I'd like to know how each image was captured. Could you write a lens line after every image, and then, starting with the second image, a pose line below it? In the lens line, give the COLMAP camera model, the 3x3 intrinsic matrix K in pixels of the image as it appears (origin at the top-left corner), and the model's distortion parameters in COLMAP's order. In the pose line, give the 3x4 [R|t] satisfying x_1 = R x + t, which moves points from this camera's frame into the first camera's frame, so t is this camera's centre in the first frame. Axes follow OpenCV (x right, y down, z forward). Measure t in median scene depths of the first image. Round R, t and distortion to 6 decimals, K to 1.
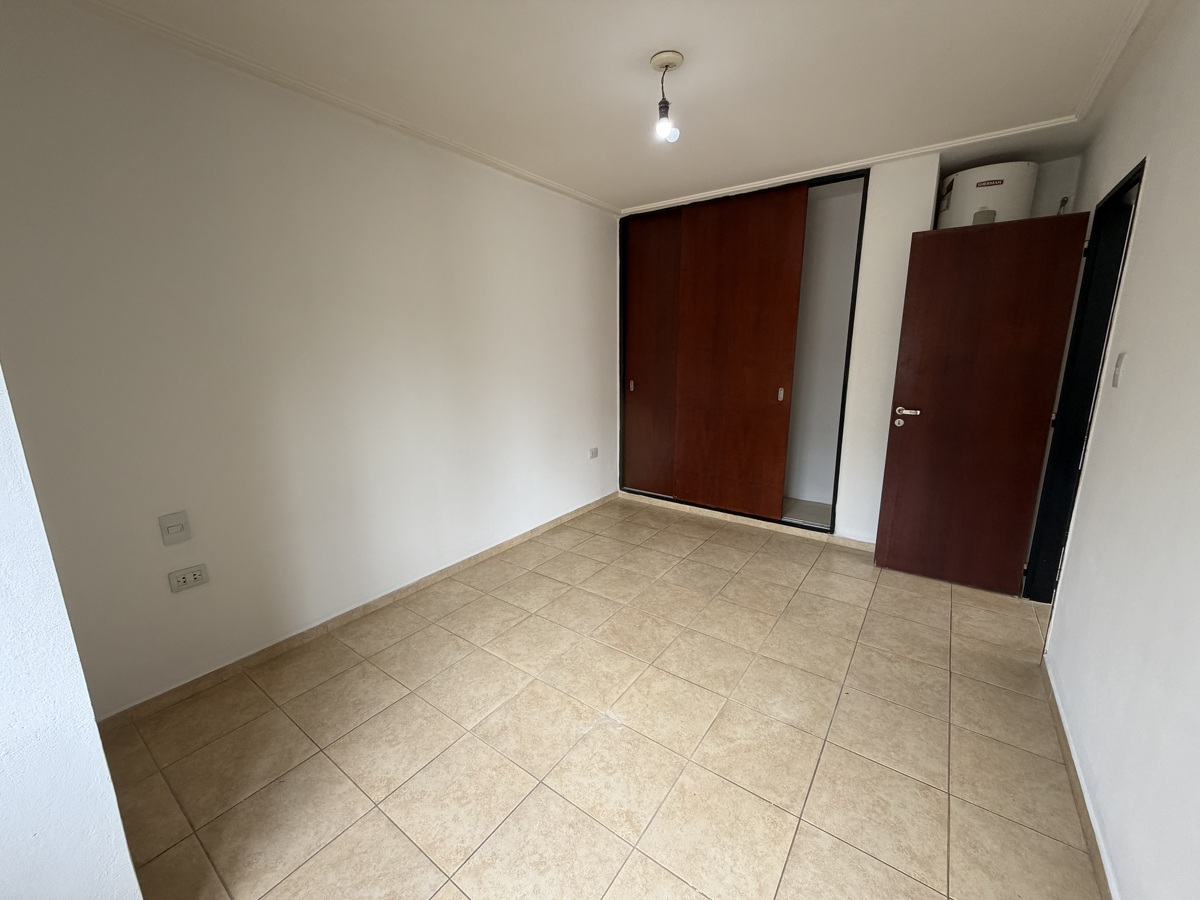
lens RADIAL K [[479.4, 0, 595.9], [0, 479.4, 447.4], [0, 0, 1]] dist [0.002562, -0.000159]
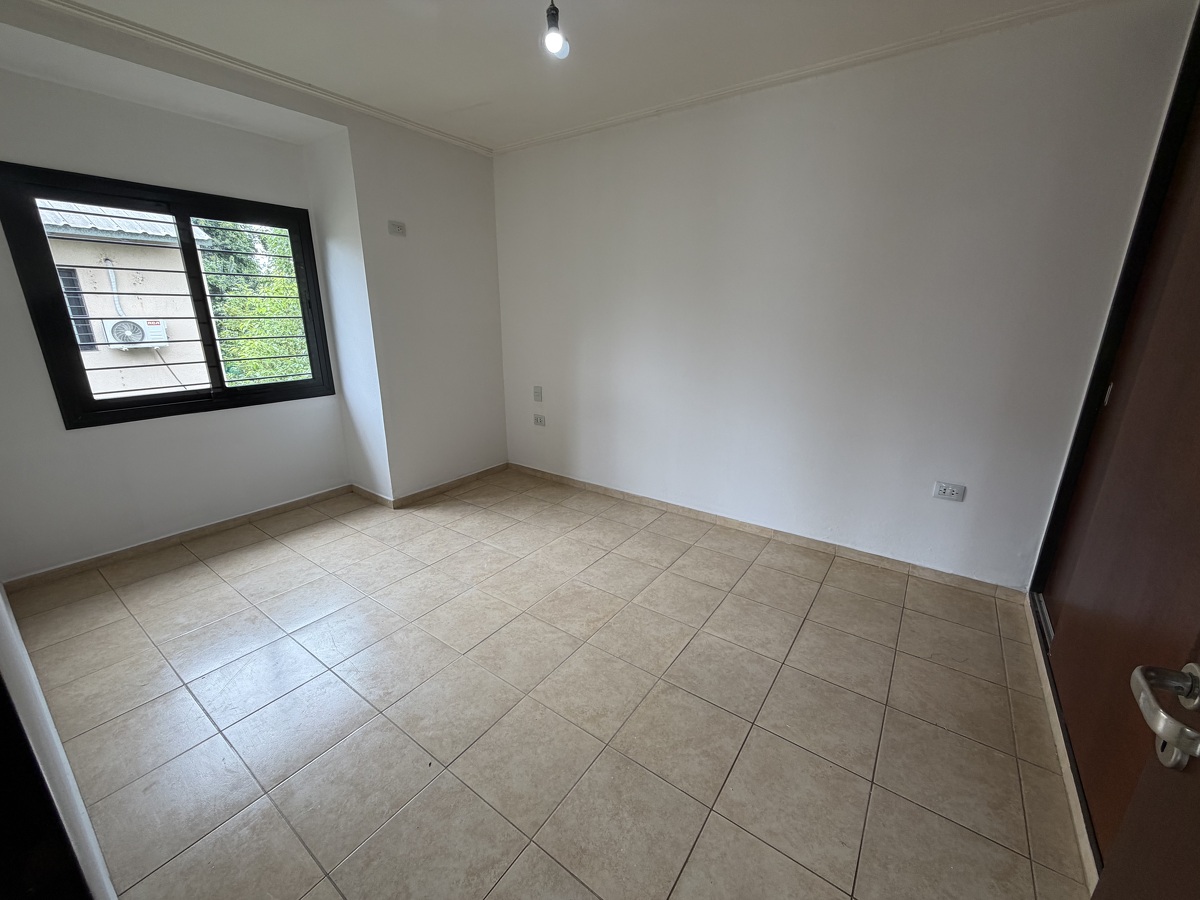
lens RADIAL K [[479.4, 0, 594.3], [0, 479.4, 445.8], [0, 0, 1]] dist [0.002562, -0.000159]
pose [[0.004720, 0.281792, -0.959464, 0.833549], [-0.209311, 0.938499, 0.274605, -0.170200], [0.977838, 0.199530, 0.063411, 0.826715]]
